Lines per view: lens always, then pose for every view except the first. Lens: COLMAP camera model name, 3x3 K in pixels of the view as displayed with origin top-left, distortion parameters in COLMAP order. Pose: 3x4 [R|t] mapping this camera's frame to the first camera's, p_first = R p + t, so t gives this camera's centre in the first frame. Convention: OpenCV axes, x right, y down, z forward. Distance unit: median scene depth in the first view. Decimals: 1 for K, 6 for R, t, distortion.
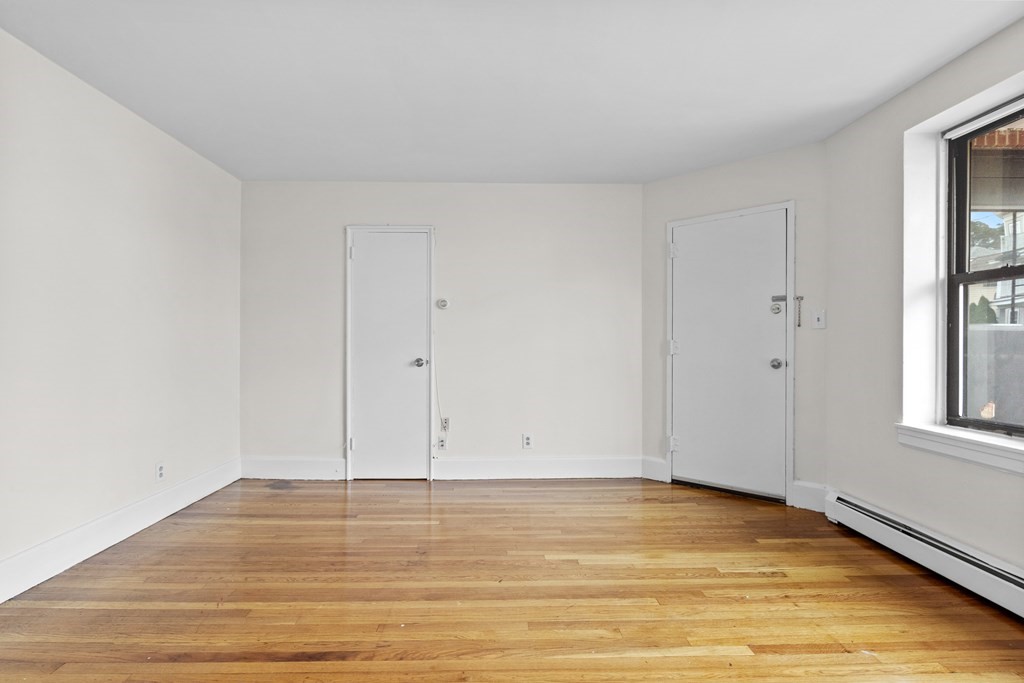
lens RADIAL K [[491.8, 0, 510.3], [0, 491.8, 351.9], [0, 0, 1]] dist [0.000008, 0.001052]
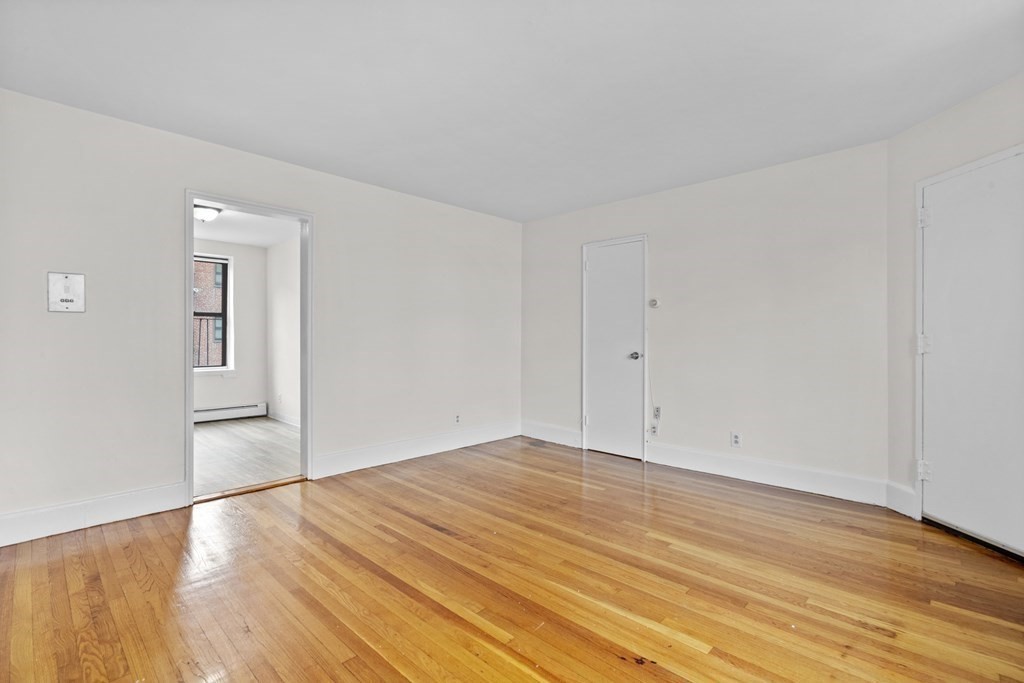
lens RADIAL K [[486.1, 0, 512.0], [0, 486.1, 341.5], [0, 0, 1]] dist [0.001369, 0.000708]
pose [[0.696569, 0.003458, -0.717481, 0.494036], [-0.011598, 0.999912, -0.006441, -0.000705], [0.717396, 0.012808, 0.696548, 0.016024]]
